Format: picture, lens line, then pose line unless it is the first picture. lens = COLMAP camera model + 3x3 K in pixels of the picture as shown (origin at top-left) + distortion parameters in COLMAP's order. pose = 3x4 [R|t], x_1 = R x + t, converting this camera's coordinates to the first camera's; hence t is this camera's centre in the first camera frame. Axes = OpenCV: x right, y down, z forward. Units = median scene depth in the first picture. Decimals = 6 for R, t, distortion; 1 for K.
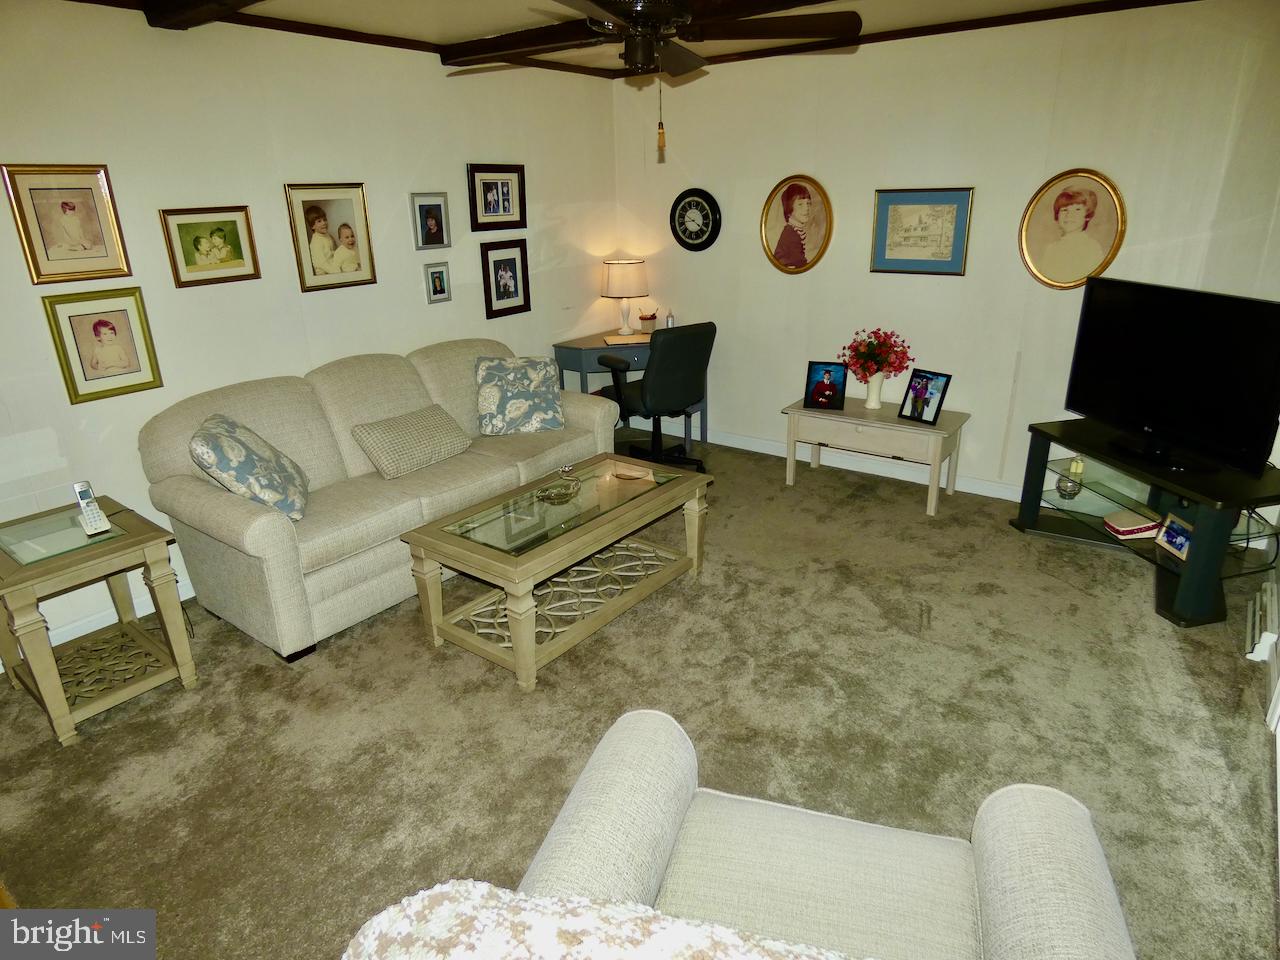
lens RADIAL K [[771.2, 0, 659.6], [0, 771.2, 473.8], [0, 0, 1]] dist [-0.004627, -0.004701]
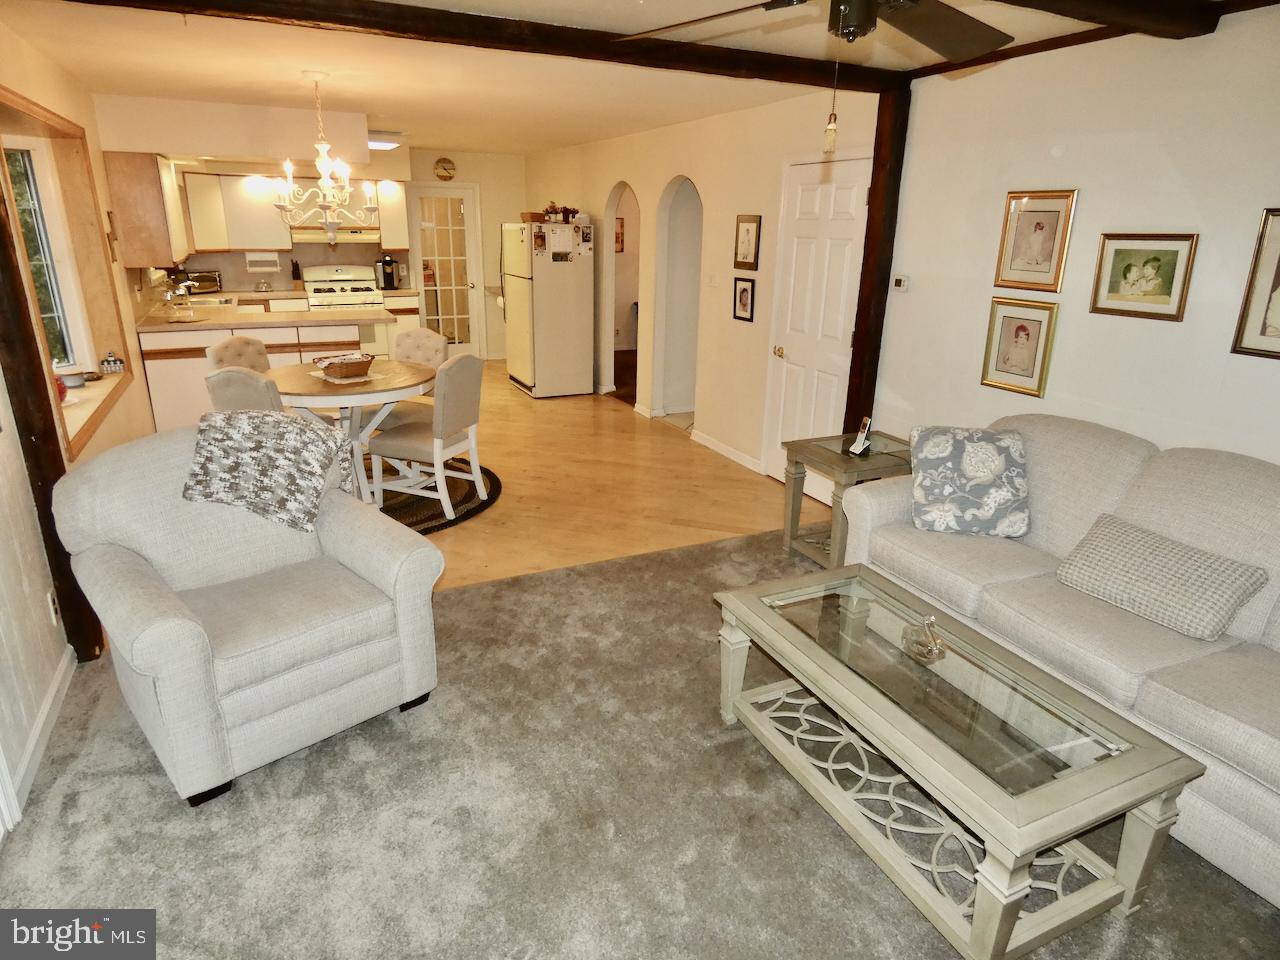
lens RADIAL K [[771.2, 0, 640.1], [0, 771.2, 467.6], [0, 0, 1]] dist [-0.004627, -0.004701]
pose [[-0.472117, 0.281613, -0.835344, 0.402049], [-0.308458, 0.834923, 0.455804, -0.266051], [0.825808, 0.472862, -0.307315, 0.706407]]
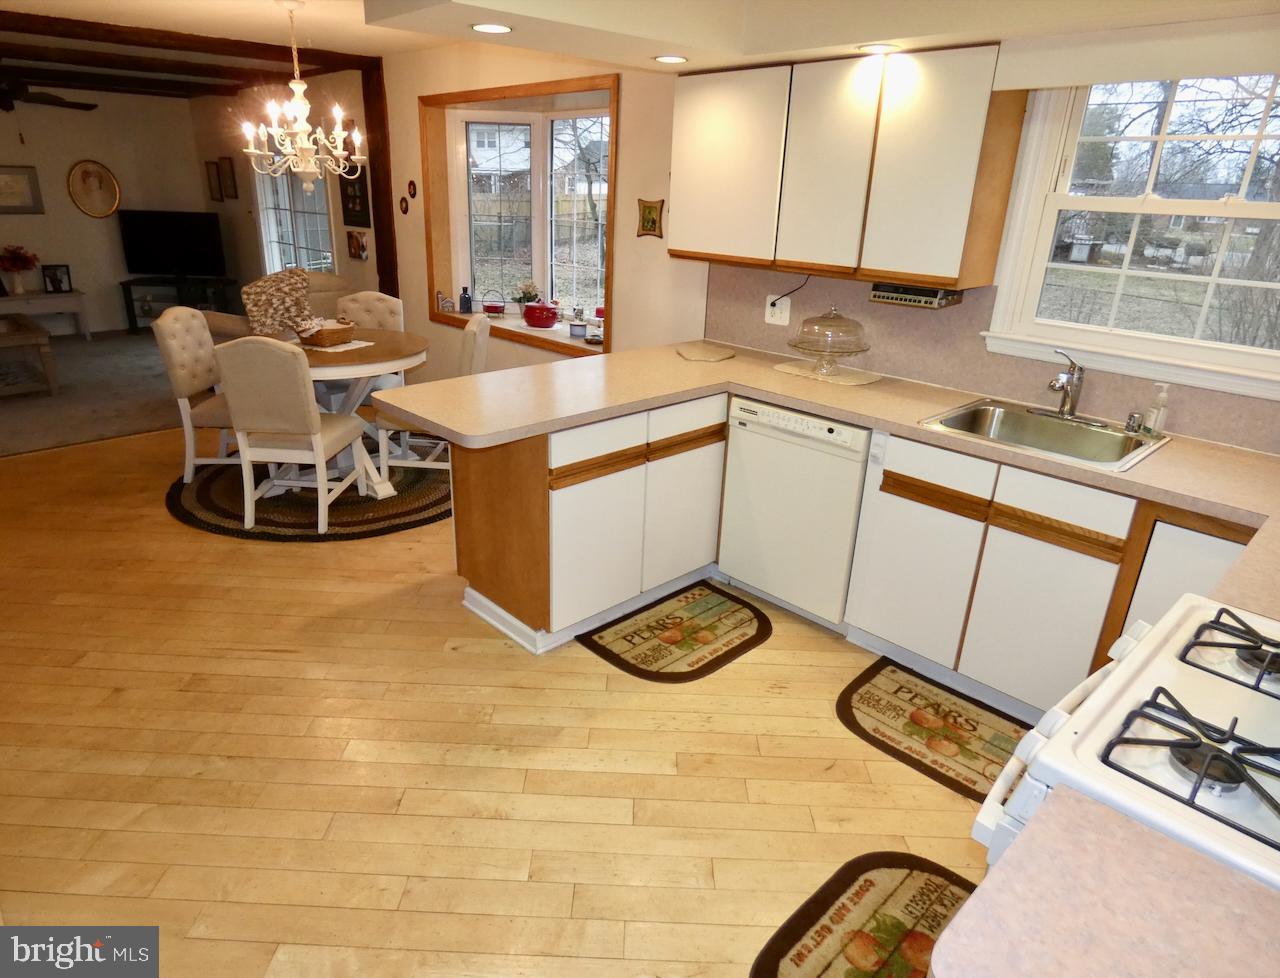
lens RADIAL K [[784.6, 0, 621.8], [0, 784.6, 481.9], [0, 0, 1]] dist [-0.003980, -0.005237]
pose [[0.179558, -0.318359, 0.930810, -1.333538], [0.307471, 0.916946, 0.254305, 0.291446], [-0.934463, 0.240534, 0.262531, -0.658385]]
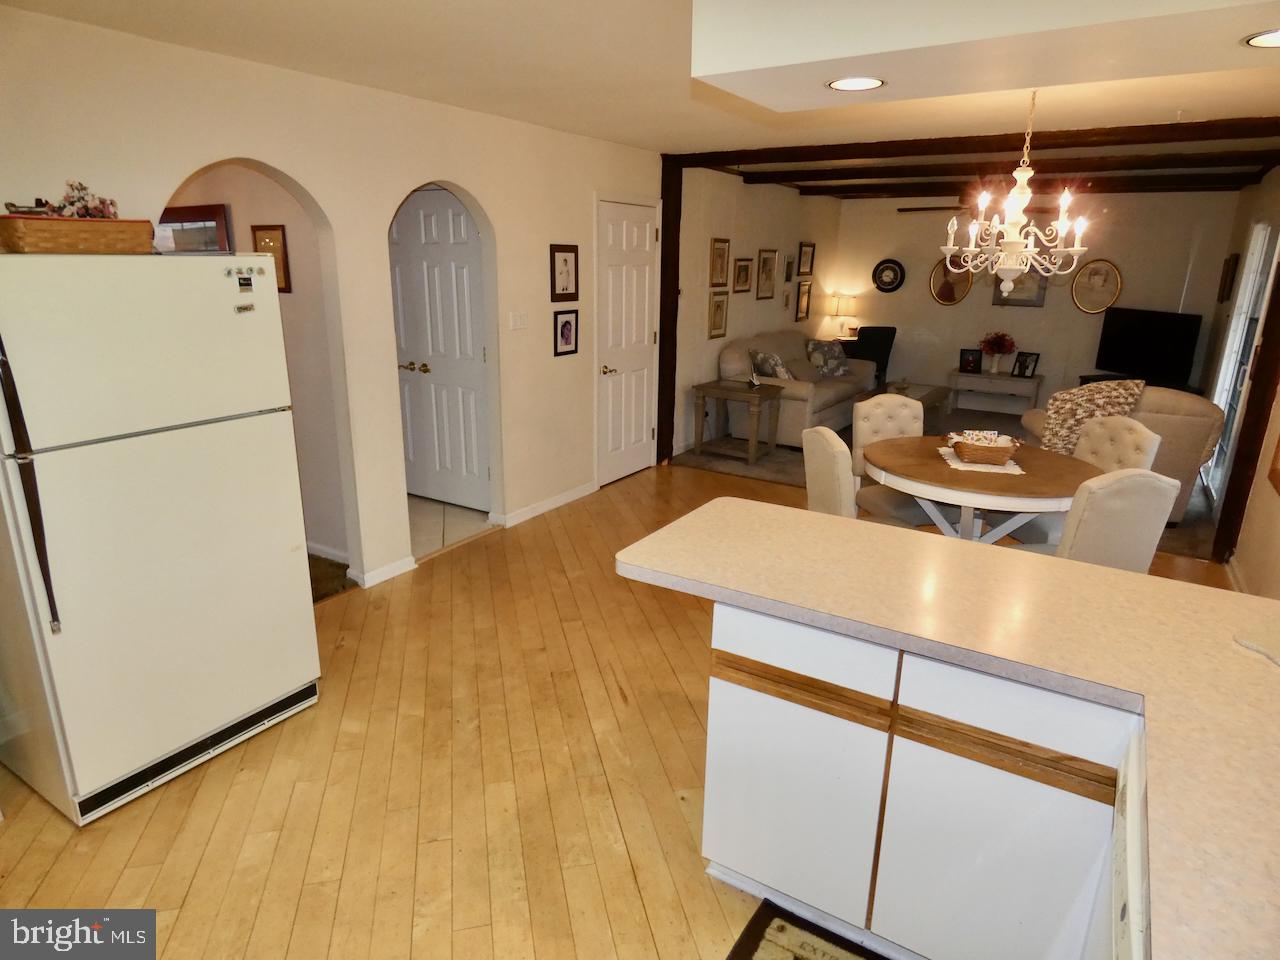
lens RADIAL K [[771.2, 0, 645.4], [0, 771.2, 477.0], [0, 0, 1]] dist [-0.004627, -0.004701]
pose [[0.996170, 0.019934, 0.085133, -0.825311], [-0.013696, 0.997220, -0.073242, 0.358173], [-0.086357, 0.071795, 0.993674, -0.913073]]
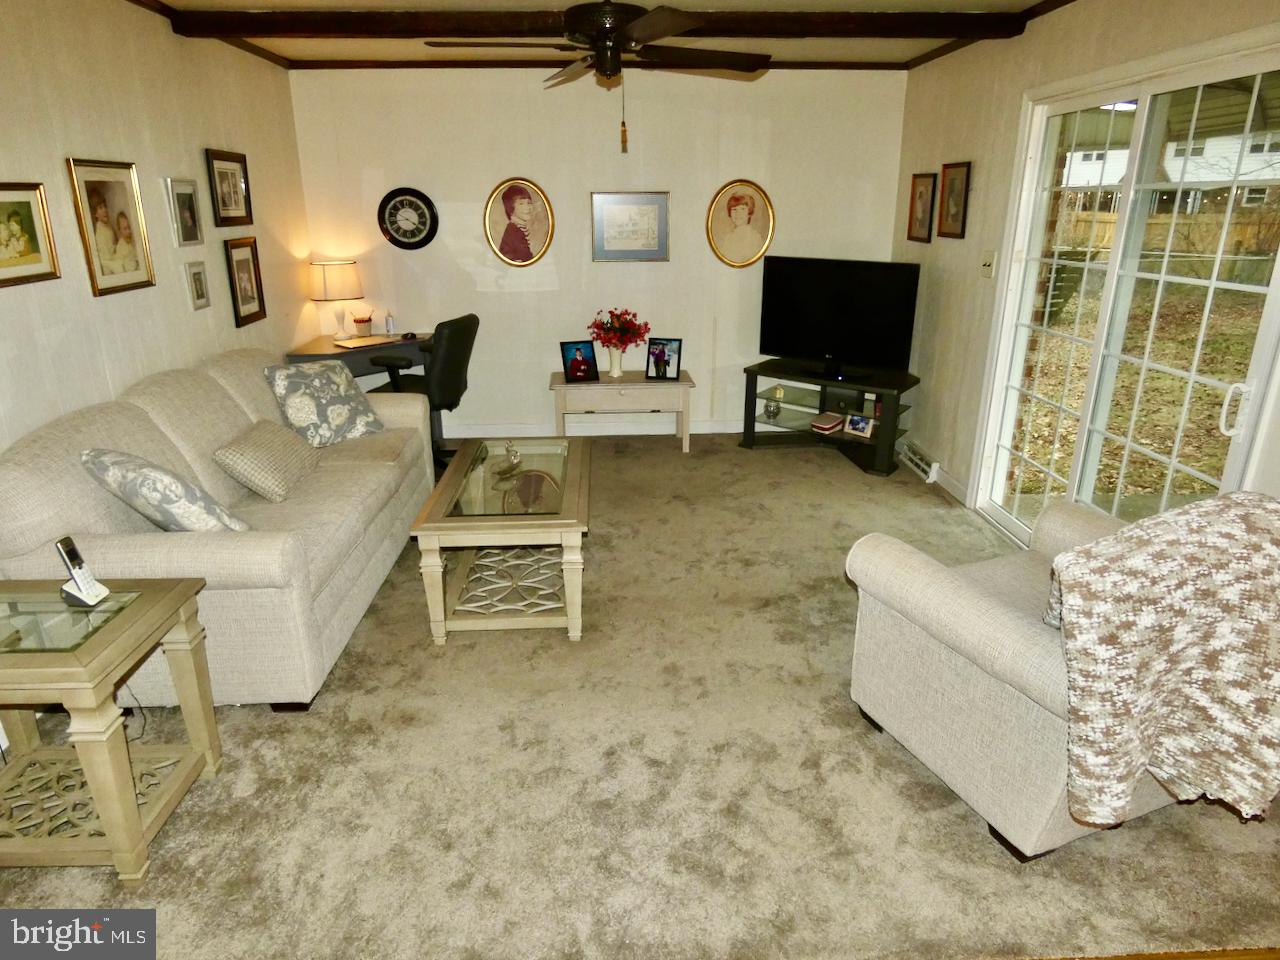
lens RADIAL K [[771.2, 0, 640.9], [0, 771.2, 480.1], [0, 0, 1]] dist [-0.004627, -0.004701]
pose [[0.773591, -0.194895, 0.602970, -0.474624], [0.205202, 0.977304, 0.052622, 0.017878], [-0.599541, 0.083023, 0.796026, 0.049407]]
